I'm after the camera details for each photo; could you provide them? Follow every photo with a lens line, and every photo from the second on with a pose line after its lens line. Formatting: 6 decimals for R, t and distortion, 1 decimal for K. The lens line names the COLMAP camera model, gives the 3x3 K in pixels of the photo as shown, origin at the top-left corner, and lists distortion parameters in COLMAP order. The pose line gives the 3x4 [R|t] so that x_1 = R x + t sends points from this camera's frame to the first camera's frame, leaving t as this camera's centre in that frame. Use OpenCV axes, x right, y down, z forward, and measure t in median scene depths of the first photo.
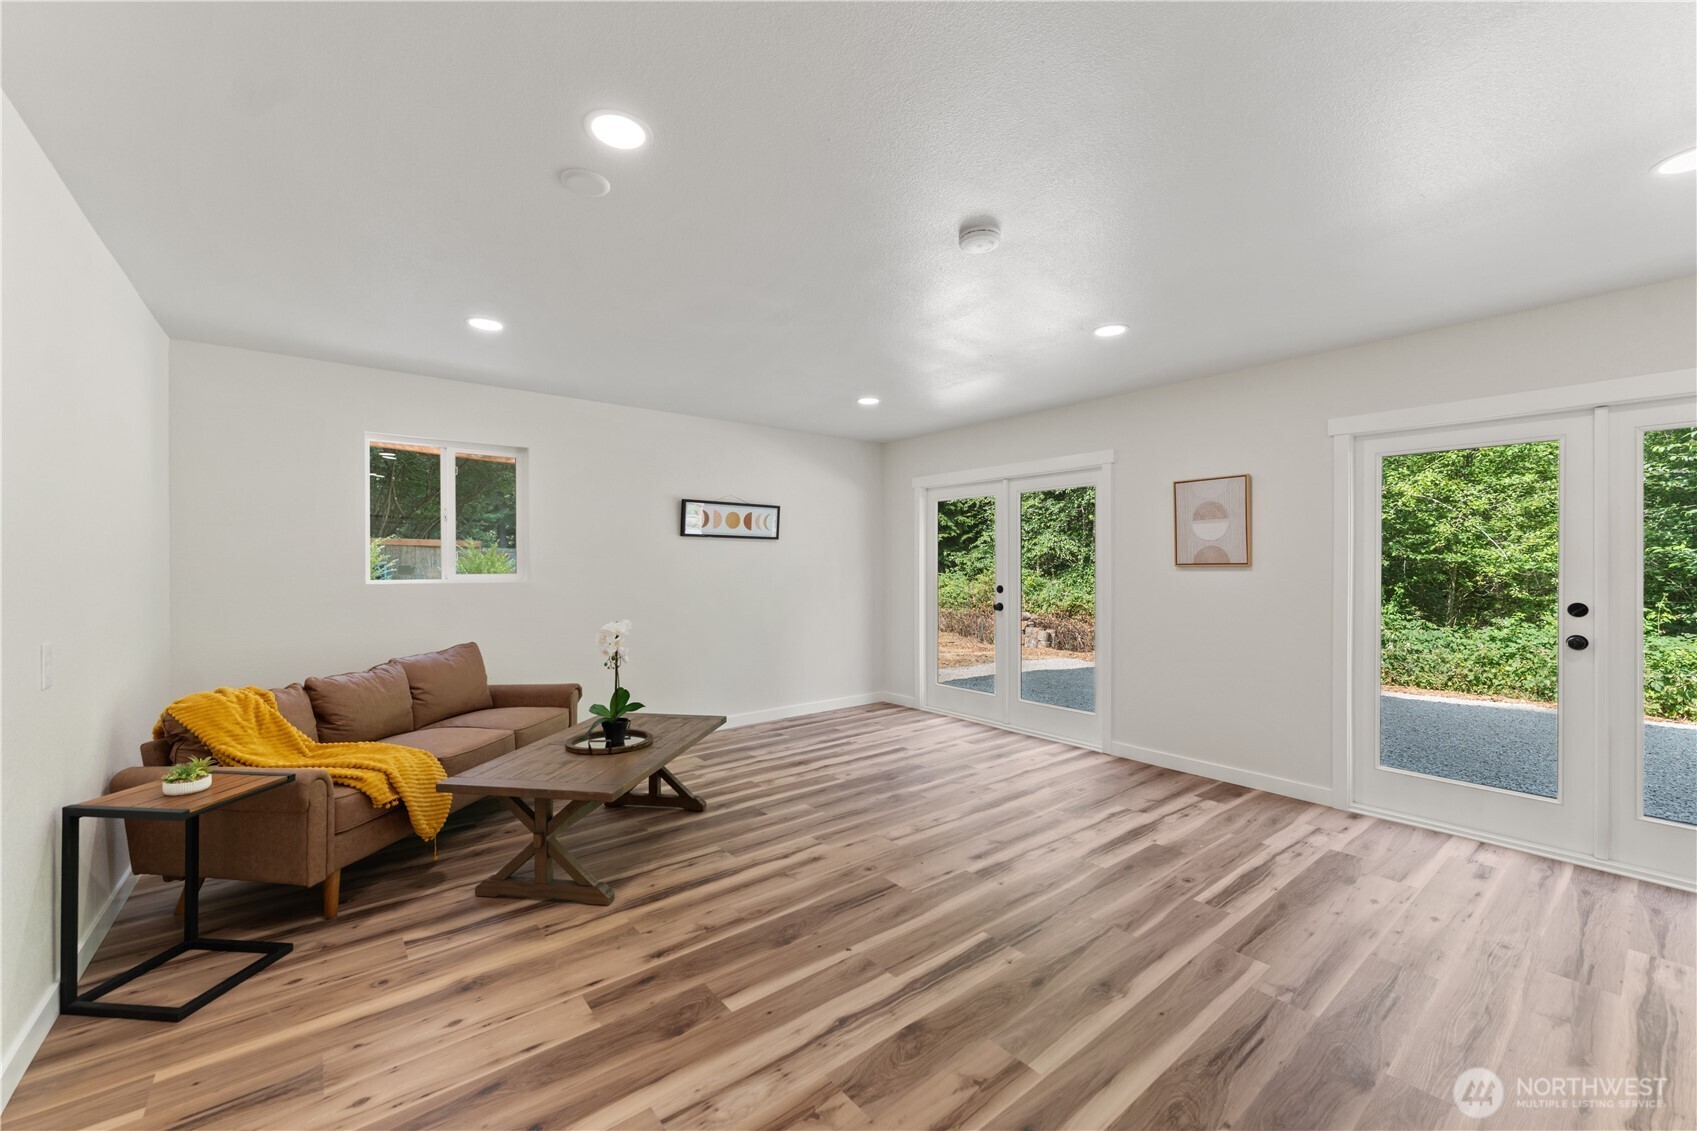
lens RADIAL K [[671.6, 0, 843.3], [0, 671.6, 567.0], [0, 0, 1]] dist [-0.001672, -0.000259]
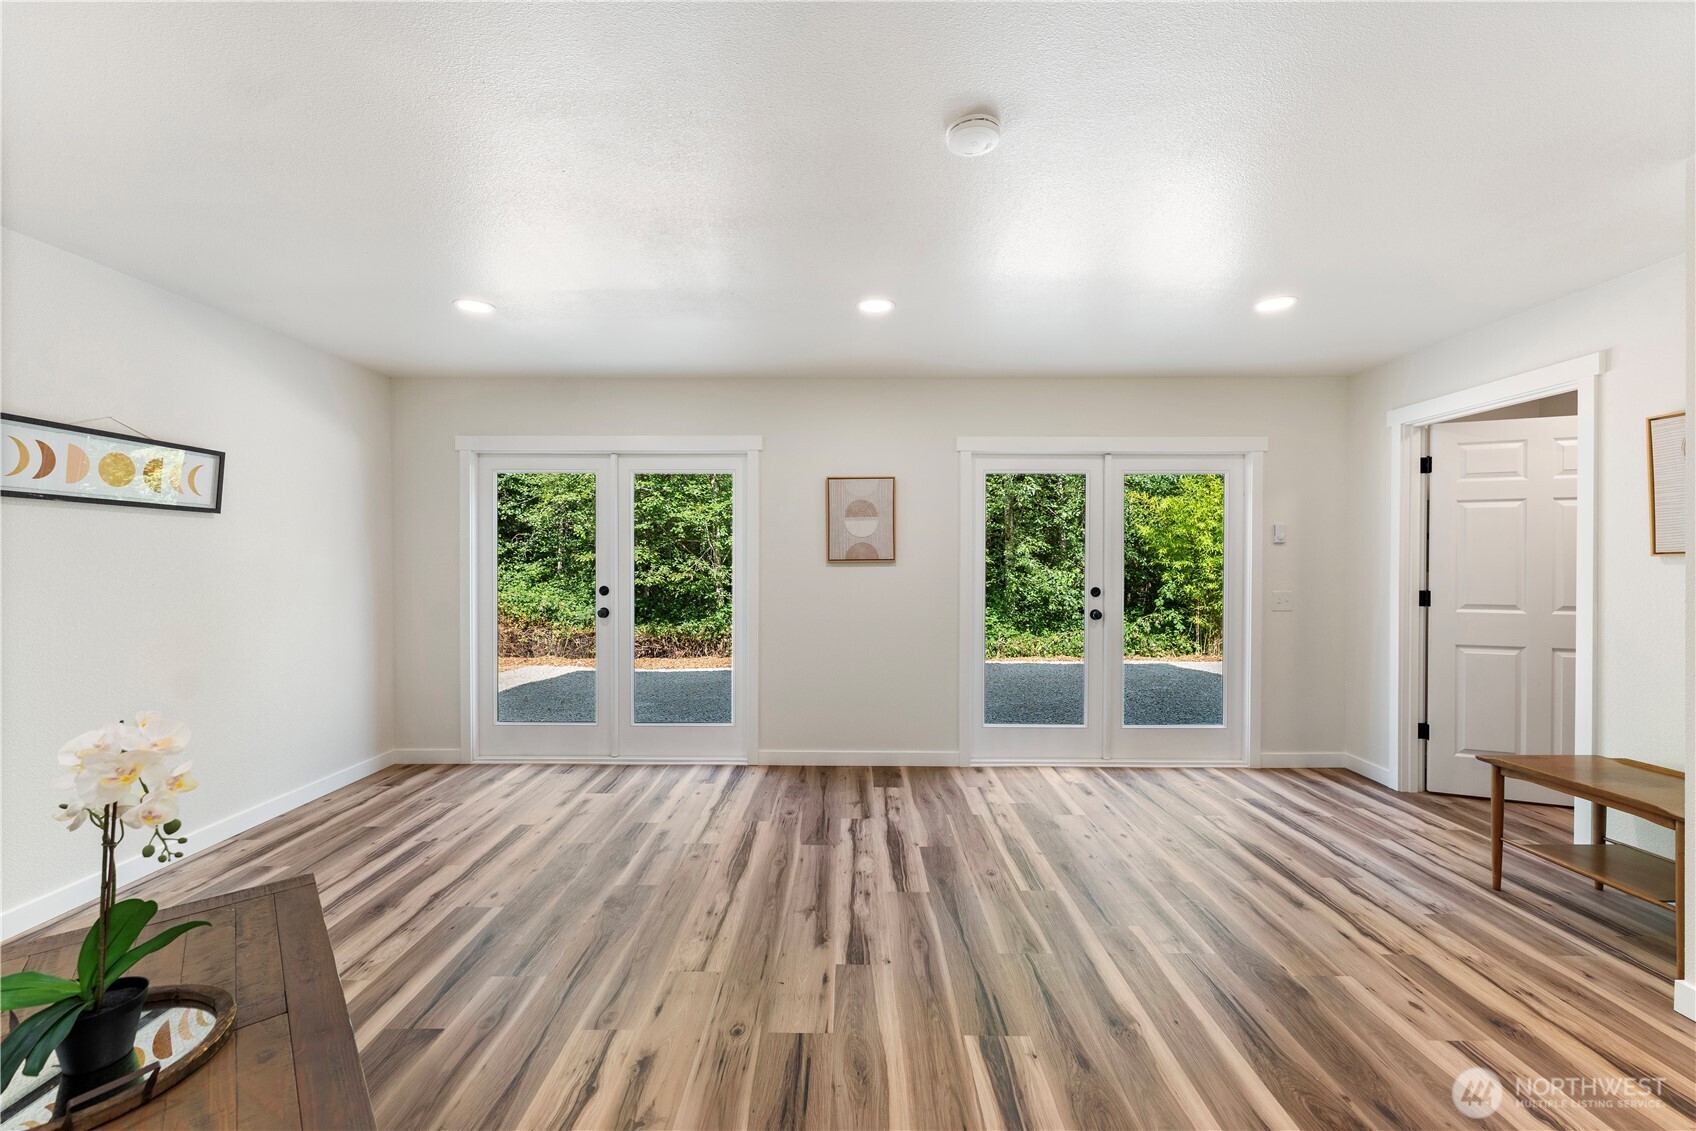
lens RADIAL K [[676.8, 0, 842.5], [0, 676.8, 562.4], [0, 0, 1]] dist [0.001362, 0.000202]
pose [[0.633335, -0.001295, 0.773877, -0.336074], [0.000919, 0.999999, 0.000922, -0.001654], [-0.773878, 0.000127, 0.633335, 0.426627]]
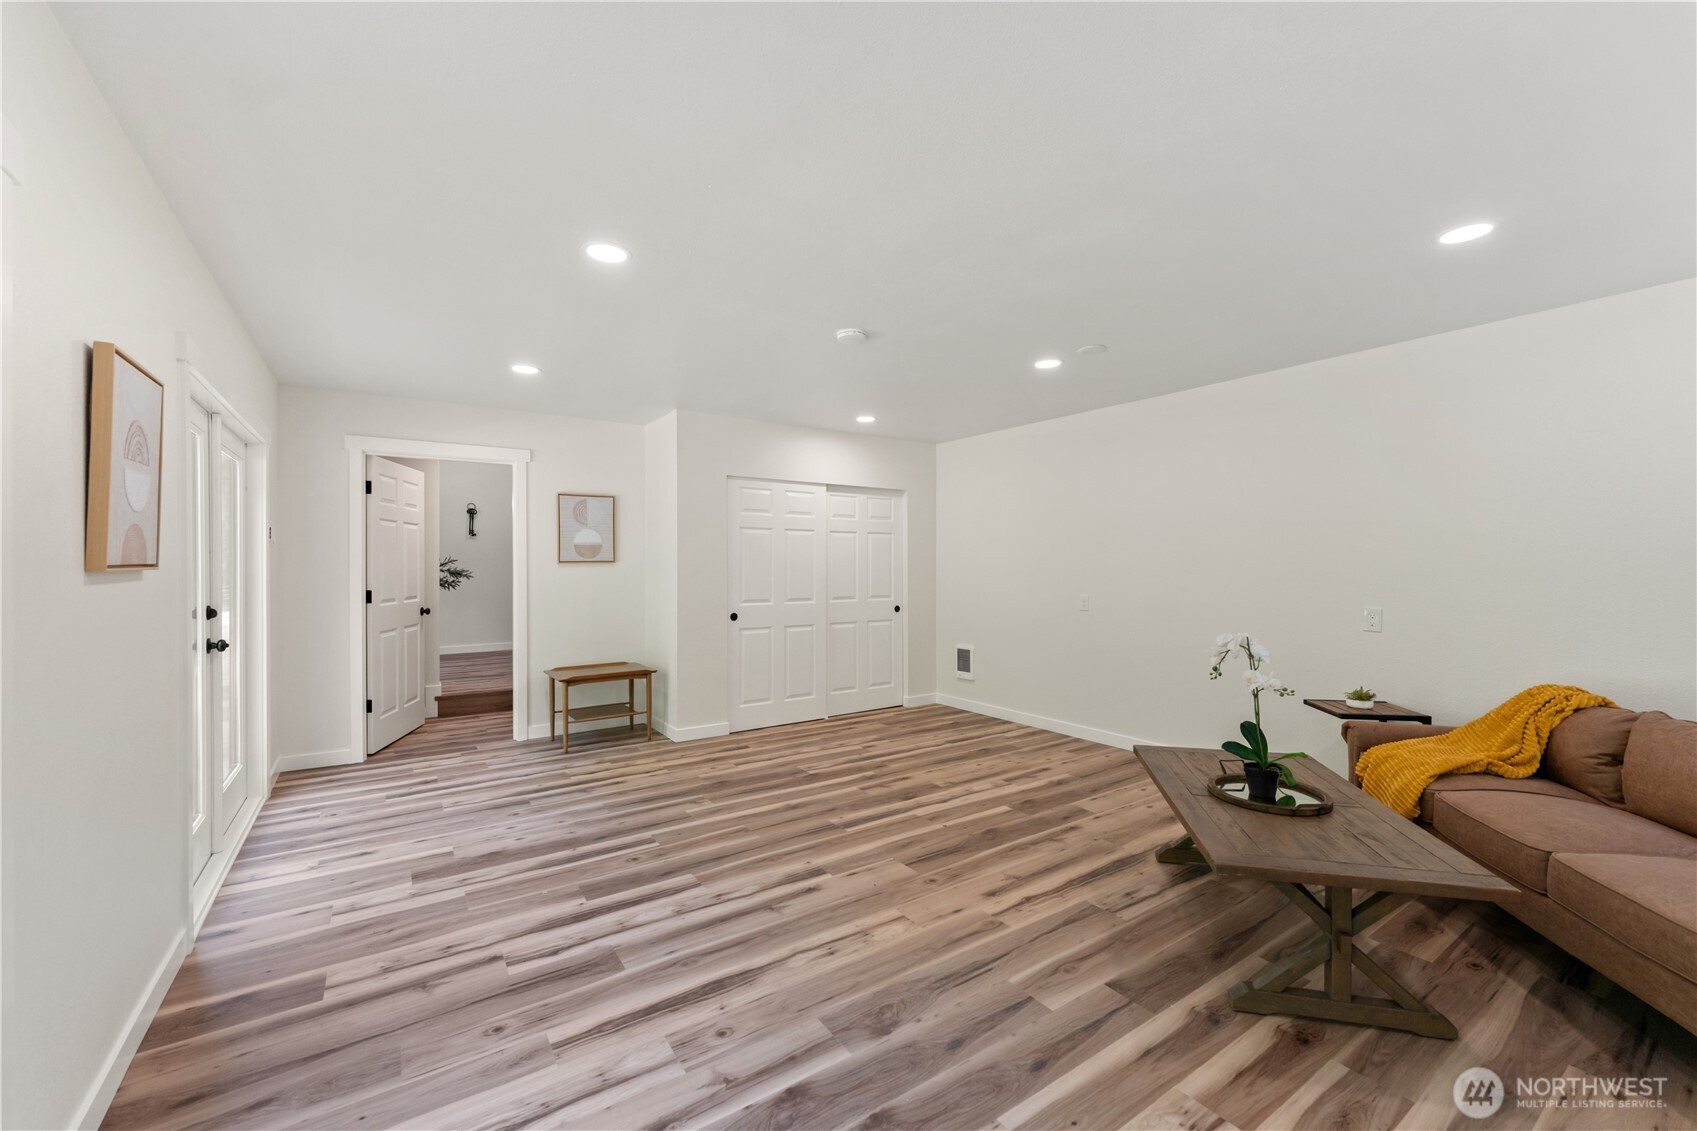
lens RADIAL K [[677.2, 0, 843.0], [0, 677.2, 562.4], [0, 0, 1]] dist [0.001362, 0.000202]
pose [[-0.996464, 0.001975, 0.083996, 0.069434], [0.001853, 0.999997, -0.001530, -0.006380], [-0.083999, -0.001369, -0.996465, 1.662511]]
